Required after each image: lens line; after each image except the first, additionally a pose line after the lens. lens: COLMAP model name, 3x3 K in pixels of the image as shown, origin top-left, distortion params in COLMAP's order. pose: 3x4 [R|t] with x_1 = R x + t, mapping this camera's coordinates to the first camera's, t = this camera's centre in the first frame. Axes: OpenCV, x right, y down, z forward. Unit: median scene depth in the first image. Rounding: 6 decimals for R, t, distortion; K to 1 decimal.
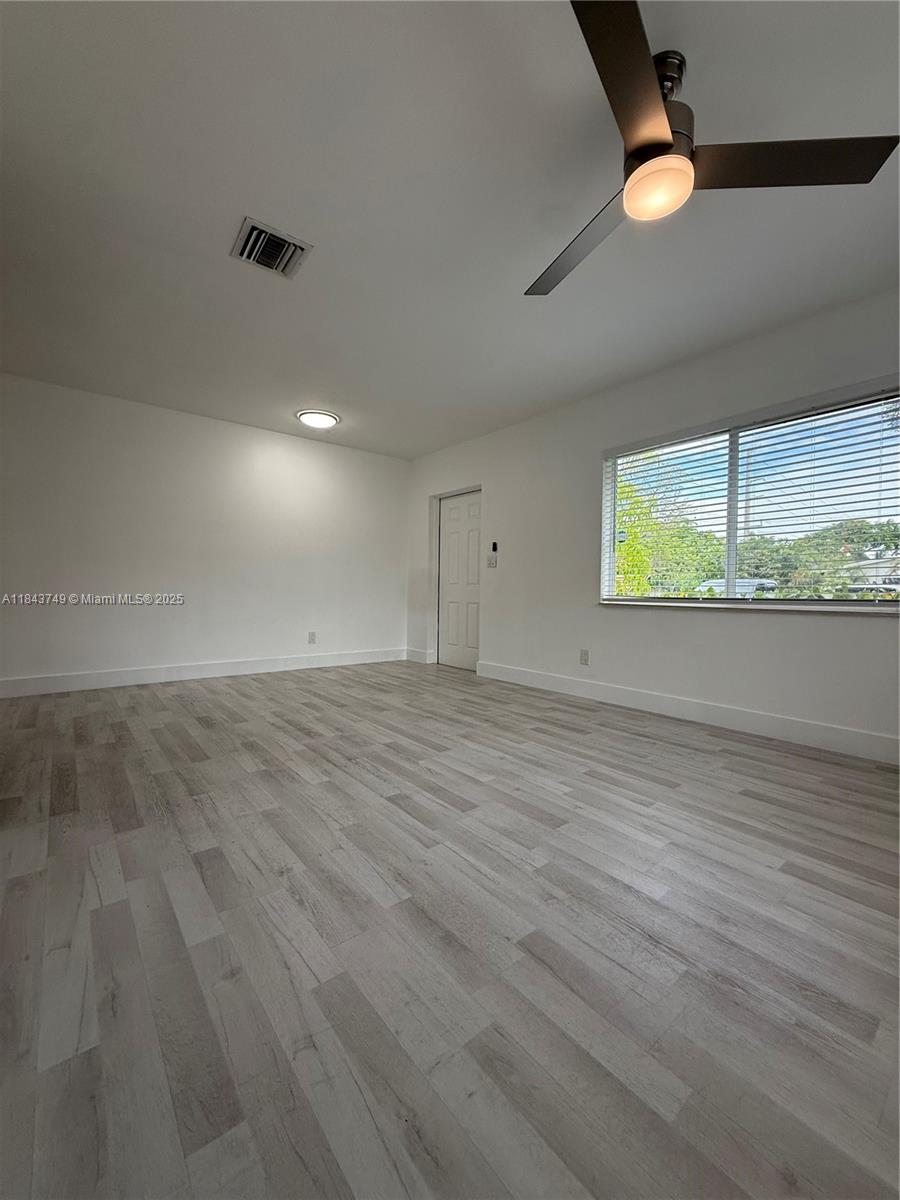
lens RADIAL K [[476.6, 0, 450.0], [0, 476.6, 593.7], [0, 0, 1]] dist [-0.002541, 0.000831]
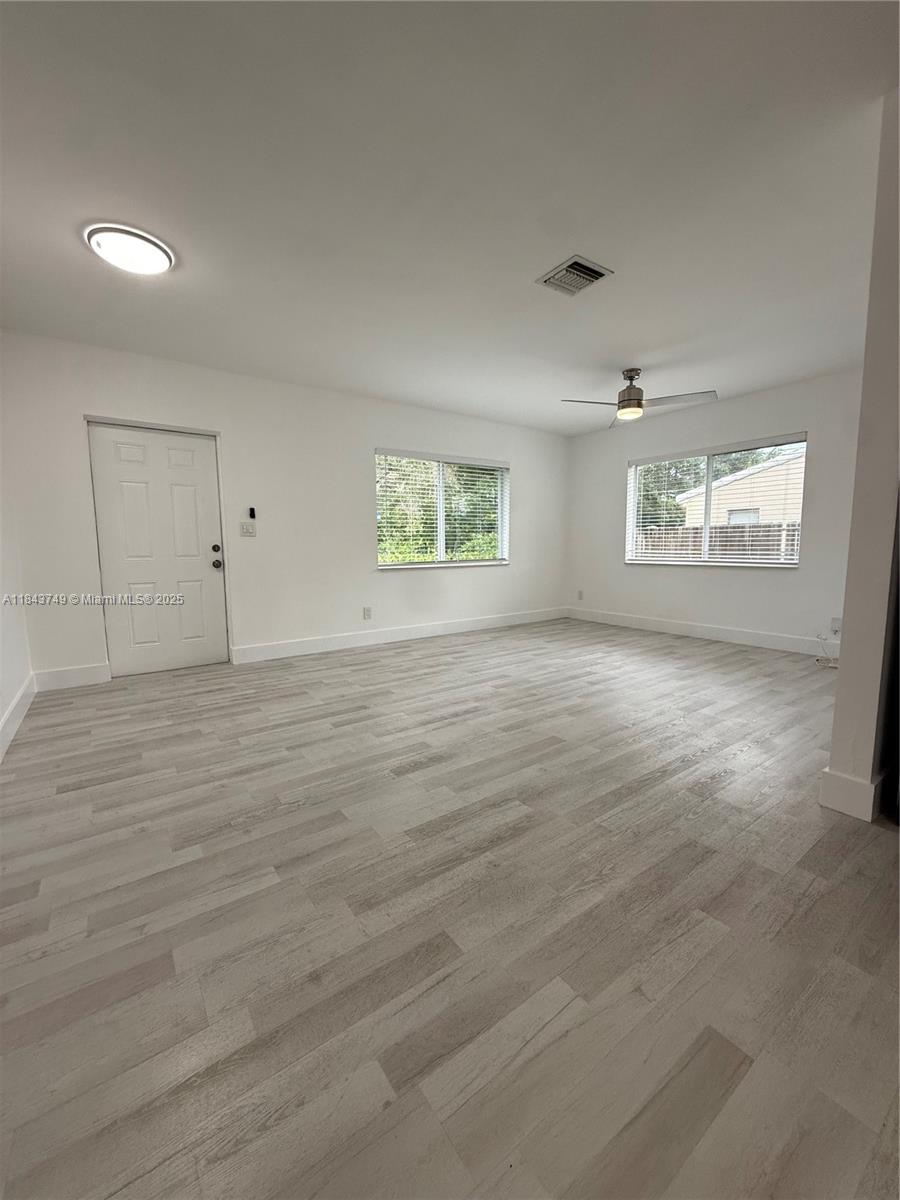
lens RADIAL K [[476.6, 0, 448.1], [0, 476.6, 599.8], [0, 0, 1]] dist [-0.002541, 0.000831]
pose [[0.062214, -0.126067, 0.990069, -1.356418], [0.016514, 0.991985, 0.125273, -0.077778], [-0.997926, 0.008556, 0.063797, 1.037234]]
